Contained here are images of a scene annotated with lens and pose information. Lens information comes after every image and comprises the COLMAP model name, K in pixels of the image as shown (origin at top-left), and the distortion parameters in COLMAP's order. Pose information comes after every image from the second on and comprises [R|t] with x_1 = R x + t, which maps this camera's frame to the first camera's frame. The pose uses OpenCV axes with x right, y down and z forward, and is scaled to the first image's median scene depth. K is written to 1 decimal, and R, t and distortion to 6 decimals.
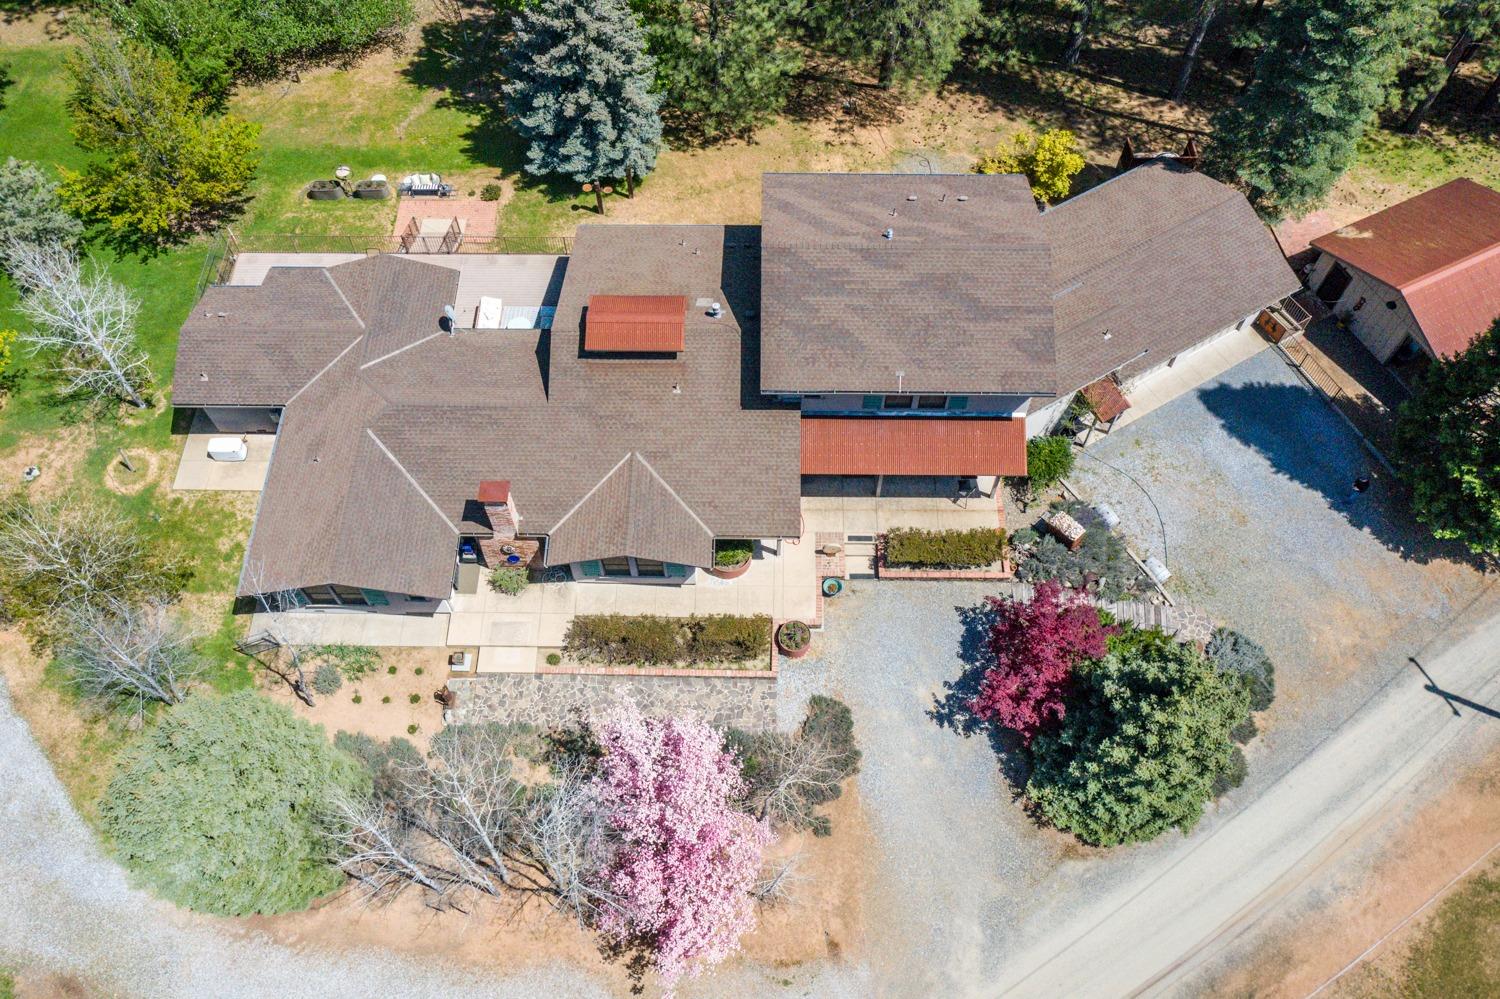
lens RADIAL K [[1186.2, 0, 748.6], [0, 1186.2, 484.0], [0, 0, 1]] dist [-0.012437, -0.004595]
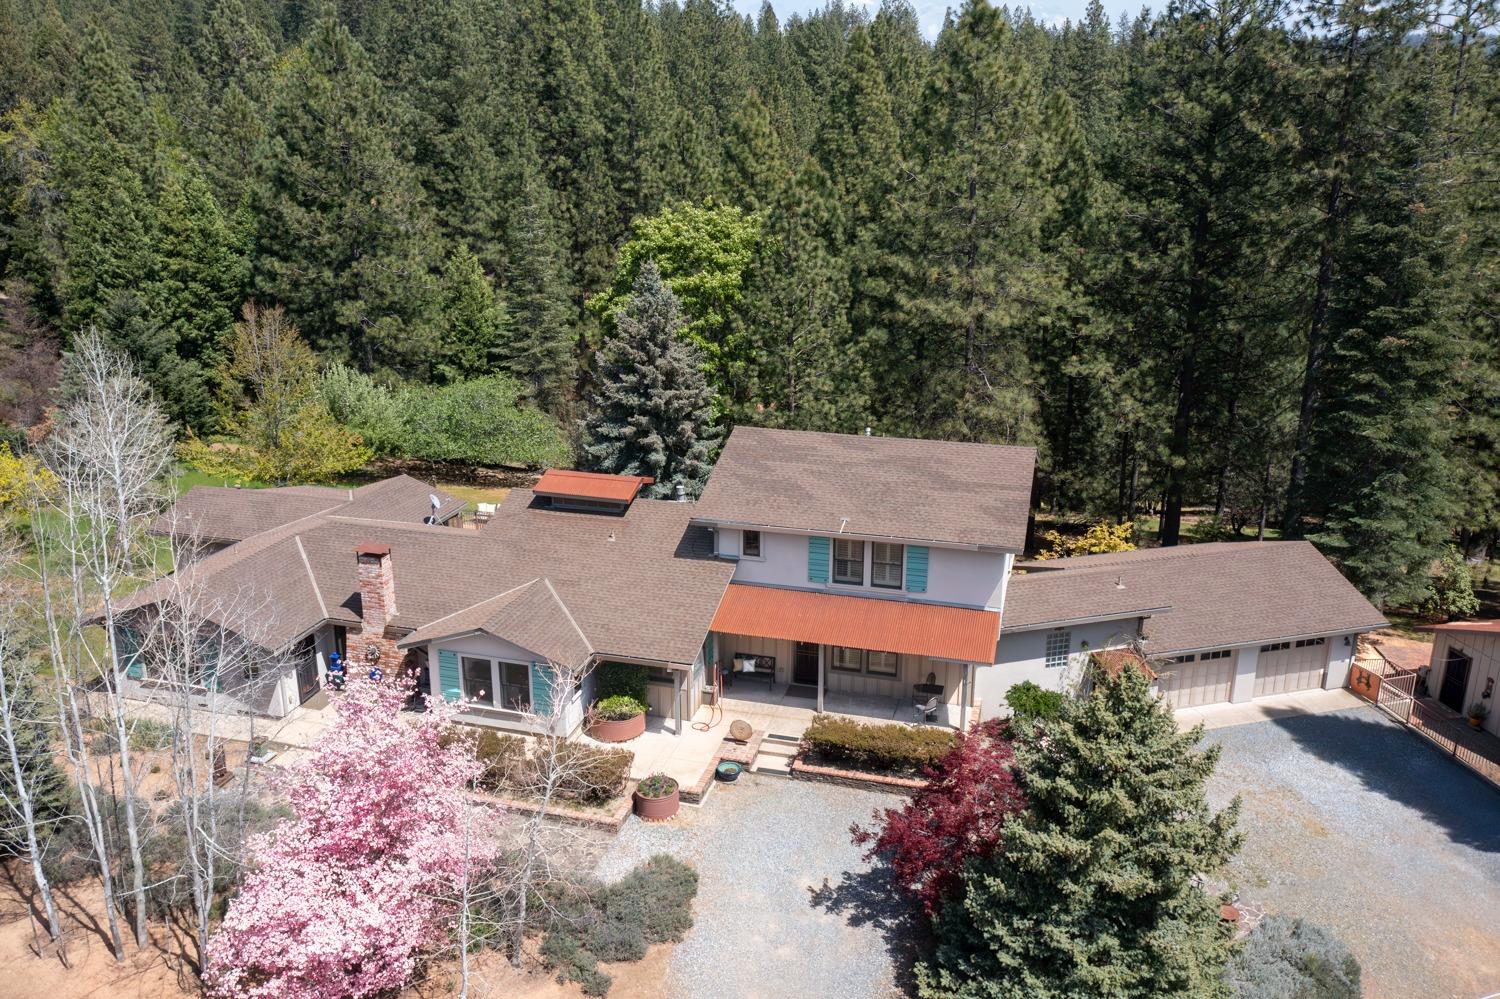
lens RADIAL K [[1186.2, 0, 748.6], [0, 1186.2, 484.0], [0, 0, 1]] dist [-0.012437, -0.004595]
pose [[0.967344, 0.079780, -0.240585, 0.258640], [-0.220763, 0.731555, -0.645051, 0.457221], [0.124539, 0.677099, 0.725277, 0.317952]]
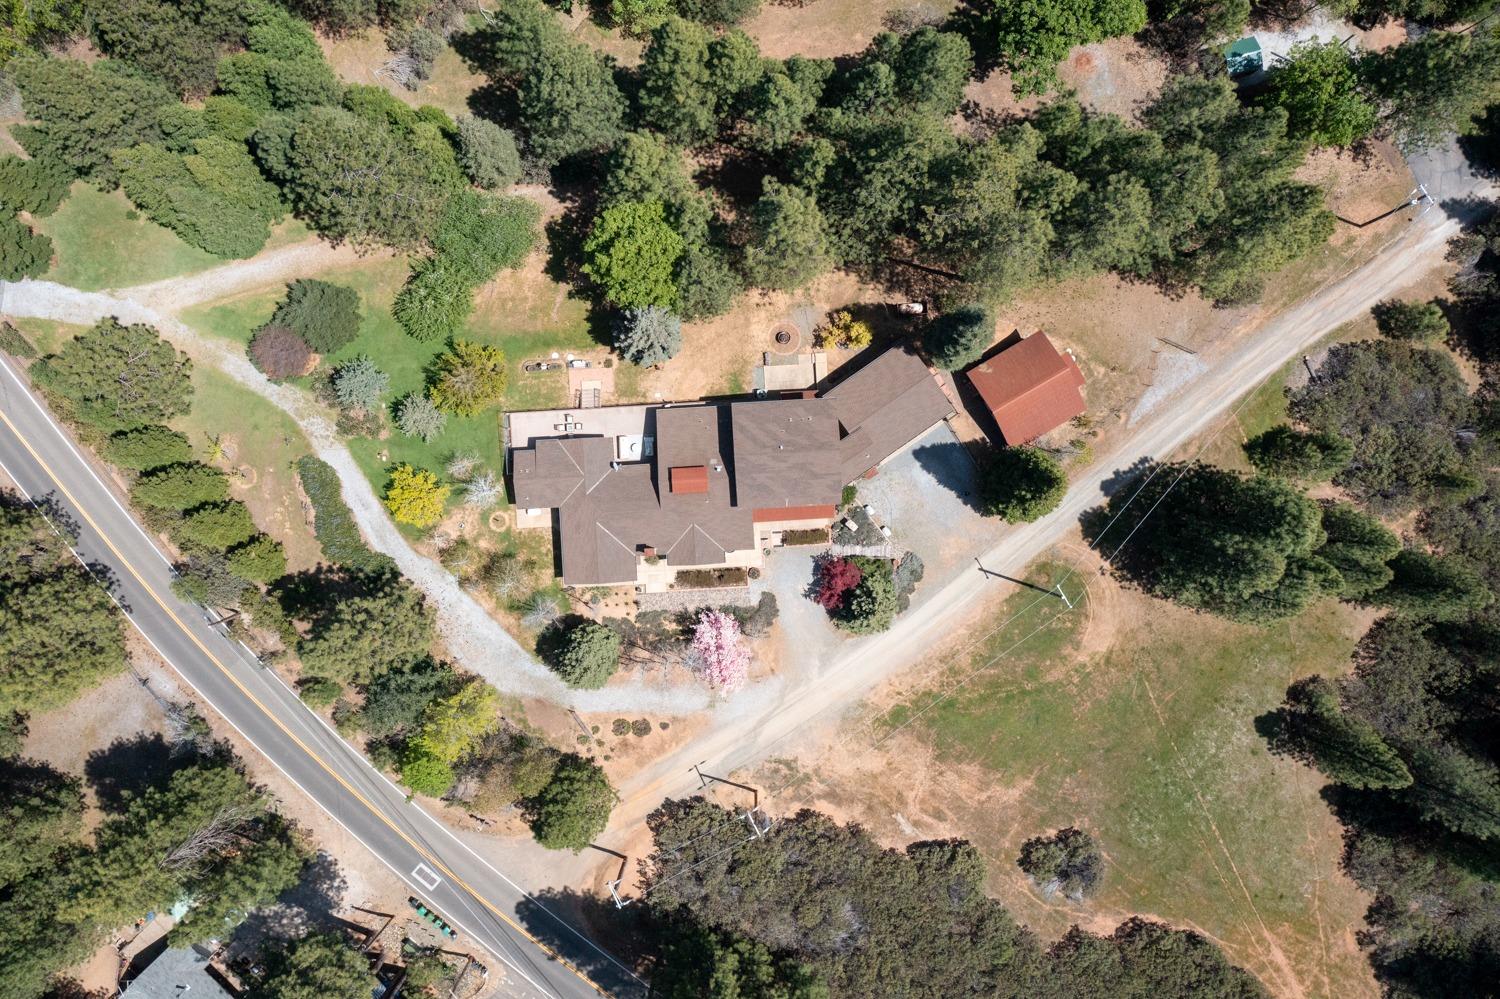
lens RADIAL K [[1186.2, 0, 748.6], [0, 1186.2, 484.0], [0, 0, 1]] dist [-0.012437, -0.004595]
pose [[0.997454, -0.071319, 0.000054, 0.038639], [0.061397, 0.859073, 0.508157, -1.496143], [-0.036288, -0.506860, 0.861264, -1.342362]]
